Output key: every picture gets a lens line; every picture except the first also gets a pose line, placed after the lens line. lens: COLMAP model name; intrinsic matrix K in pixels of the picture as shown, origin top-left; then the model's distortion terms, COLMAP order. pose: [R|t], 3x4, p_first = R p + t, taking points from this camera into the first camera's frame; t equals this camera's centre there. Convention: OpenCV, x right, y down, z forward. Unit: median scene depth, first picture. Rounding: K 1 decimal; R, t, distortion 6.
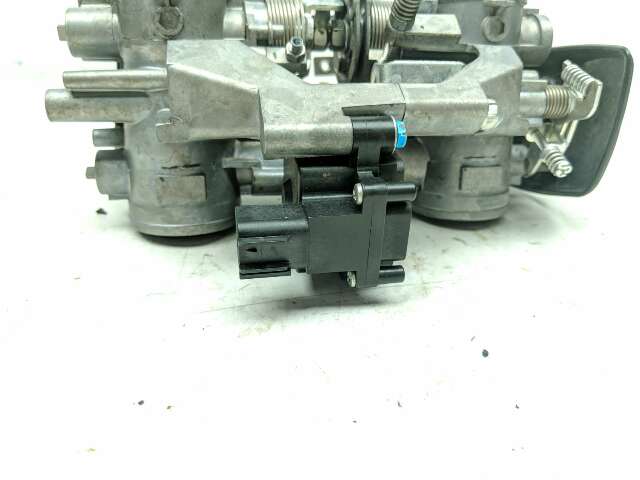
lens RADIAL K [[526.6, 0, 320.0], [0, 526.6, 240.0], [0, 0, 1]] dist [0.057581, -0.230842]
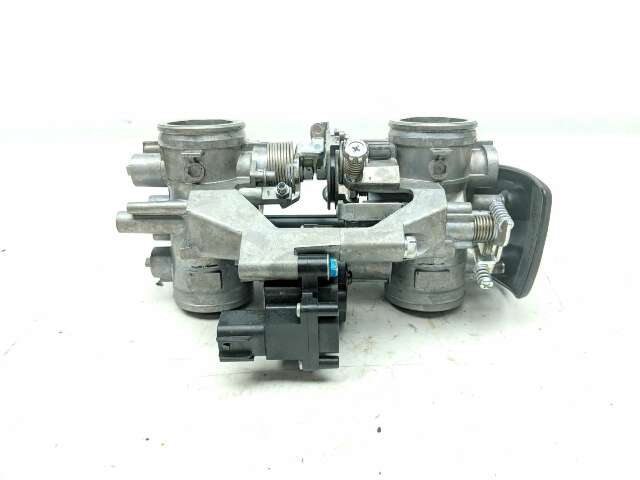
lens RADIAL K [[526.6, 0, 320.0], [0, 526.6, 240.0], [0, 0, 1]] dist [0.057581, -0.230842]
pose [[0.979762, 0.042452, -0.195612, 0.336697], [-0.044878, 0.998961, -0.007983, -0.224422], [0.195070, 0.016600, 0.980649, -0.354846]]
